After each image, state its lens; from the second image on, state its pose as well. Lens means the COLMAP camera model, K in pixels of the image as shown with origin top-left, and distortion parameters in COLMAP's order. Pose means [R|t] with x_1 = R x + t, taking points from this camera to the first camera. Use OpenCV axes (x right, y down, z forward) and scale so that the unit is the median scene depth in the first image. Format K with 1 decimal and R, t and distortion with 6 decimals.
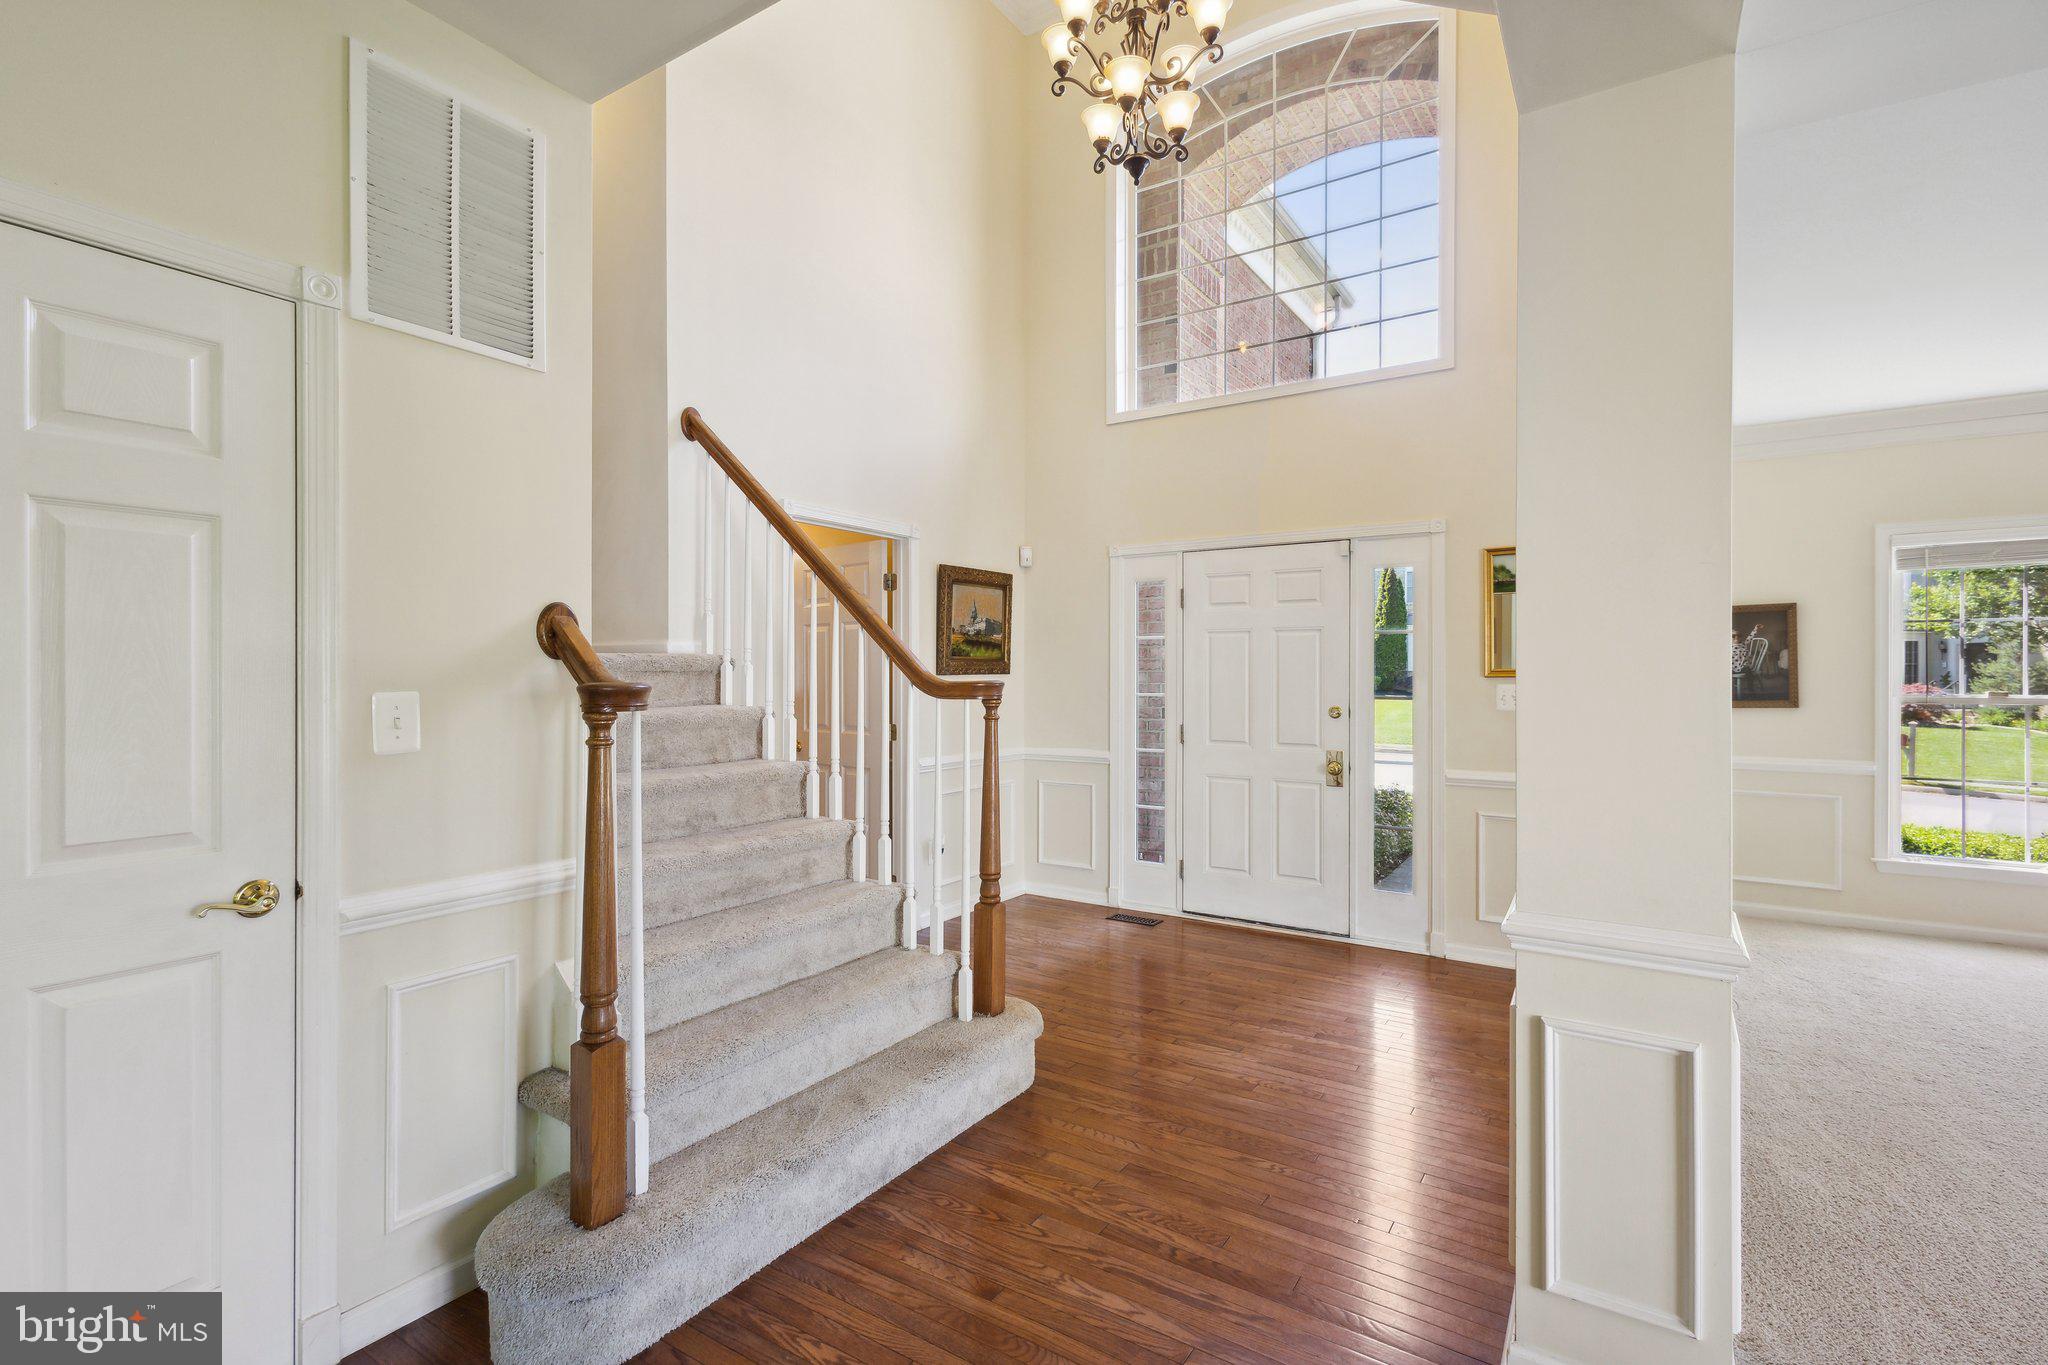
lens RADIAL K [[958.6, 0, 1022.0], [0, 958.6, 680.2], [0, 0, 1]] dist [0.010039, -0.000052]
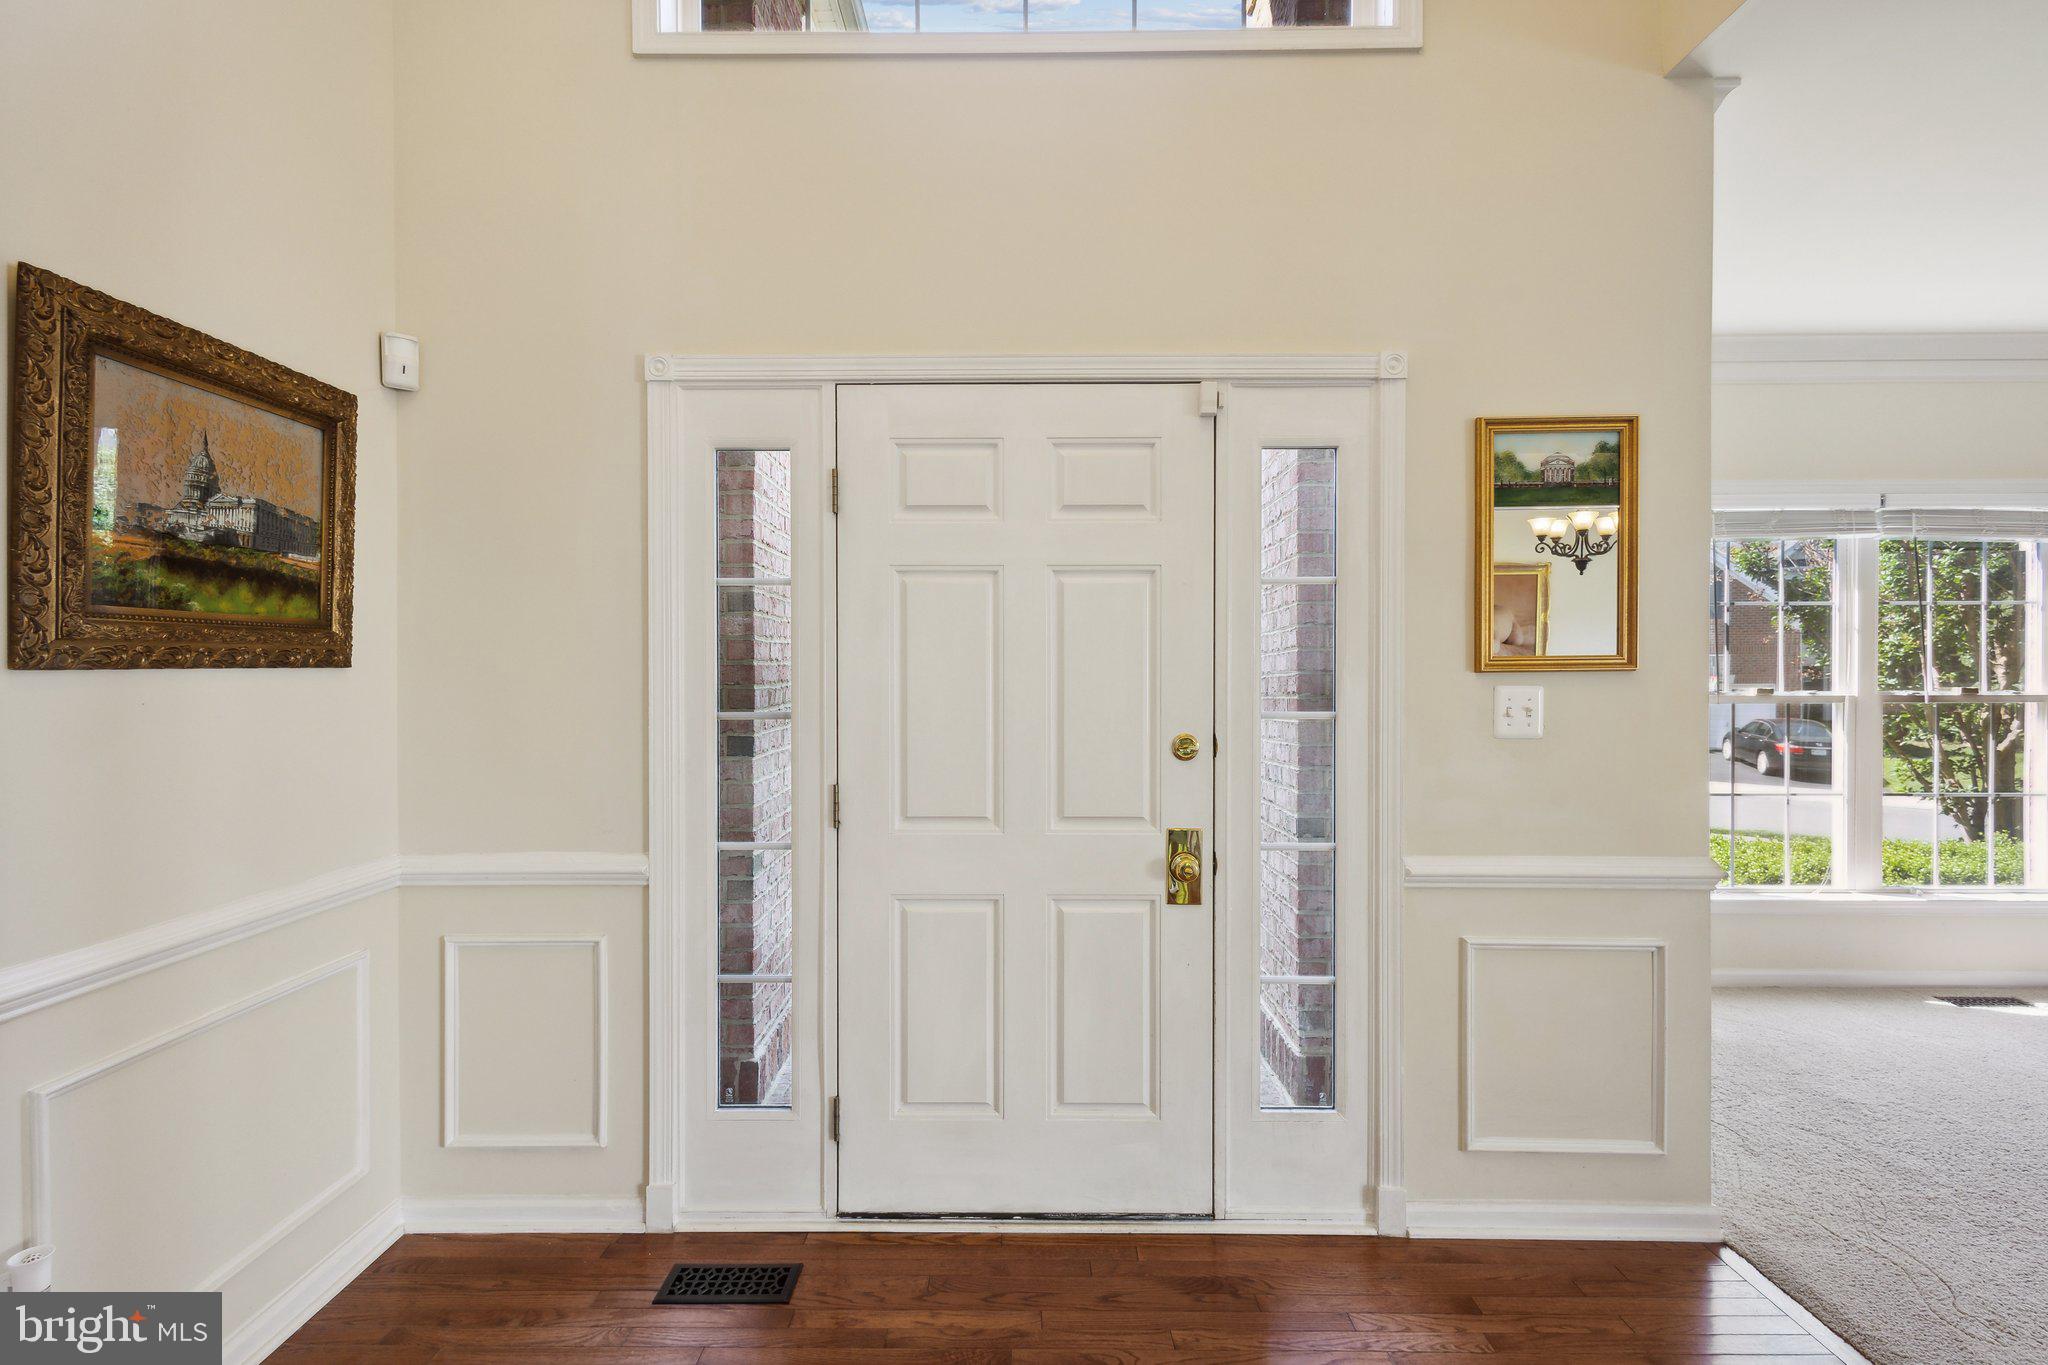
lens RADIAL K [[958.6, 0, 1030.3], [0, 958.6, 679.3], [0, 0, 1]] dist [0.010039, -0.000052]
pose [[0.839083, -0.005595, 0.543974, 0.005429], [0.005329, 0.999984, 0.002066, -0.001179], [-0.543977, 0.001166, 0.839100, 0.563283]]
